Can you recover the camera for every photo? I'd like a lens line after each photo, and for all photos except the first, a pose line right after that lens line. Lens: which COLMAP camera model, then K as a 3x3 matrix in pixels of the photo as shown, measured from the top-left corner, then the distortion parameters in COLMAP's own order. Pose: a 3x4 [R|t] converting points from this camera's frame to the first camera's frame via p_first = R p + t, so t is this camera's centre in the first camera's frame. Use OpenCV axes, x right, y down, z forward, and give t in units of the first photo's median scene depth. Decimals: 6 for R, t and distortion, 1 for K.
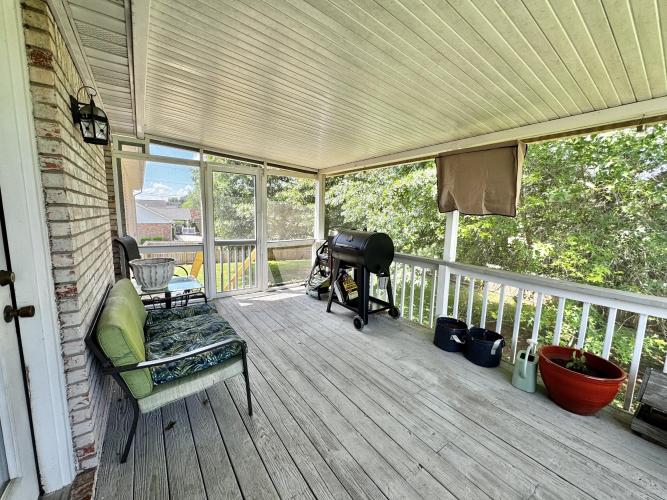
lens RADIAL K [[265.9, 0, 331.7], [0, 265.9, 249.7], [0, 0, 1]] dist [-0.001181, -0.000497]
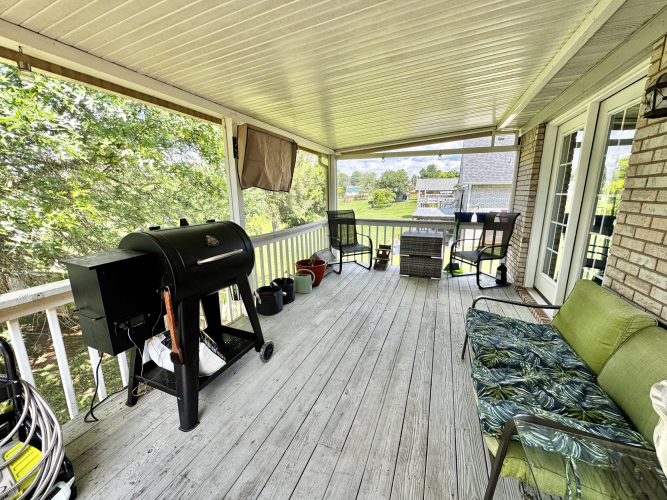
lens RADIAL K [[265.9, 0, 333.3], [0, 265.9, 248.2], [0, 0, 1]] dist [-0.001181, -0.000497]
pose [[-0.536614, -0.196316, 0.820674, -0.698300], [0.103313, 0.949959, 0.294795, -0.228493], [-0.837480, 0.242978, -0.489479, 1.549059]]
